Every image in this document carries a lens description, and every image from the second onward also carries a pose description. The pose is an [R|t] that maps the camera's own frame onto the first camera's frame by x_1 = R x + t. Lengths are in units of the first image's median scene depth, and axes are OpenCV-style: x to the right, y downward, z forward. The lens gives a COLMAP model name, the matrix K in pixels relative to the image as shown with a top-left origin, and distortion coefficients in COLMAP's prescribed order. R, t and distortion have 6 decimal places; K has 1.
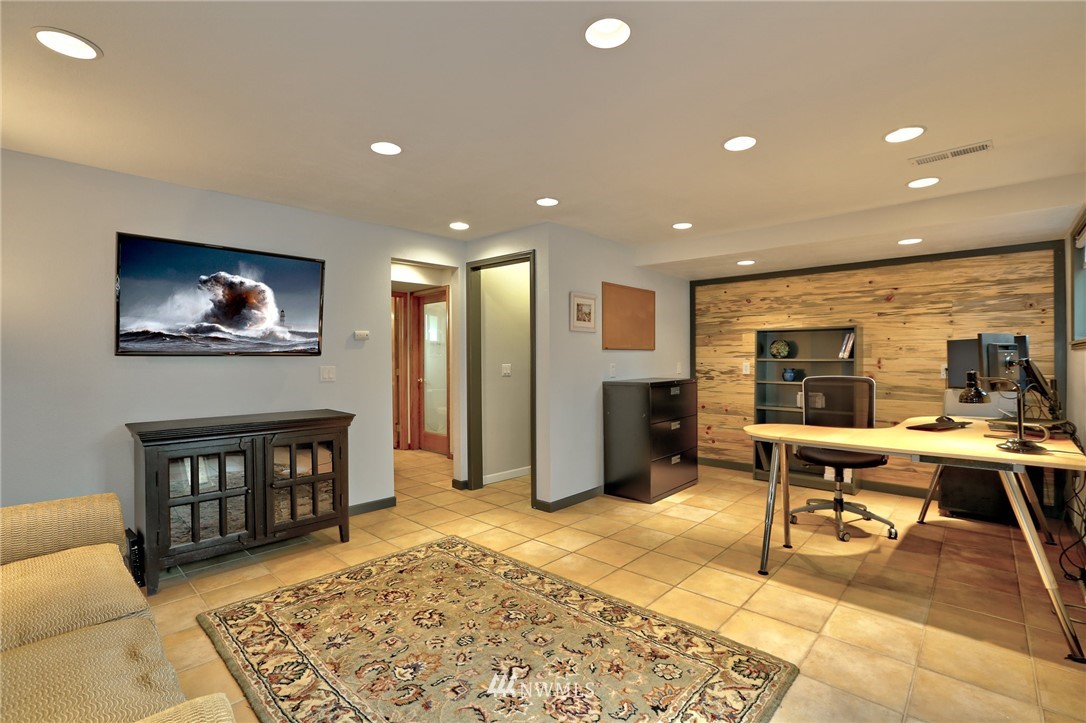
lens RADIAL K [[498.4, 0, 545.6], [0, 498.4, 360.4], [0, 0, 1]] dist [-0.027075, 0.003002]
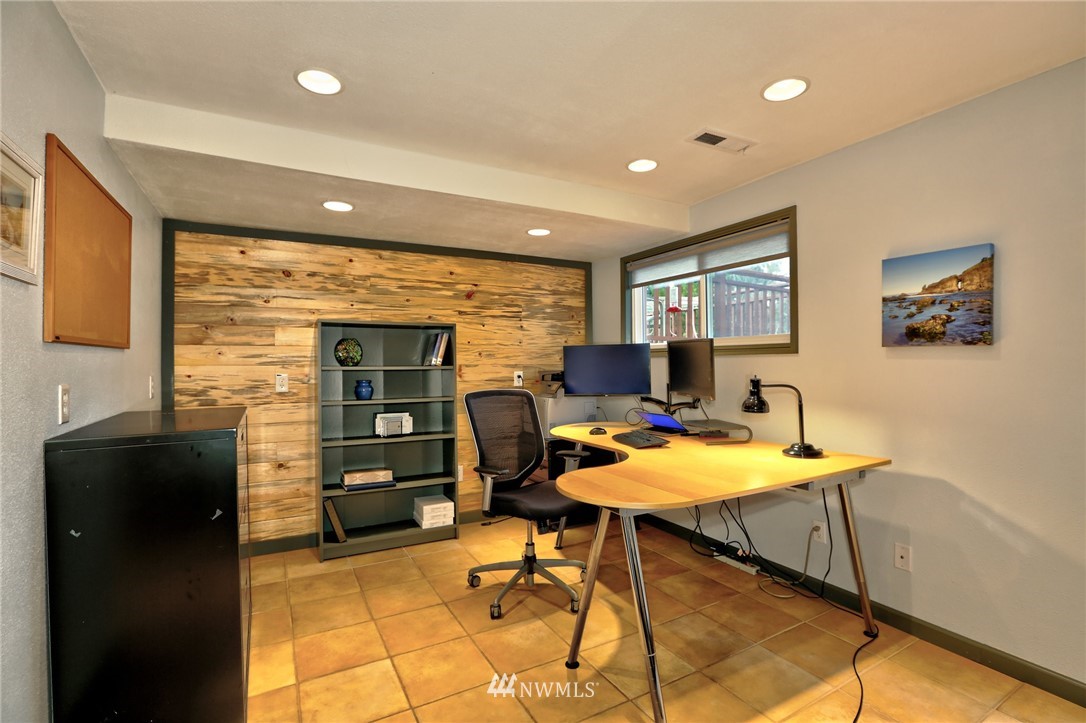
lens RADIAL K [[498.4, 0, 542.2], [0, 498.4, 359.4], [0, 0, 1]] dist [-0.027075, 0.003002]
pose [[0.310350, 0.005213, 0.950608, -0.119367], [0.010141, 0.999910, -0.008794, -0.006493], [-0.950568, 0.012369, 0.310269, 0.807102]]
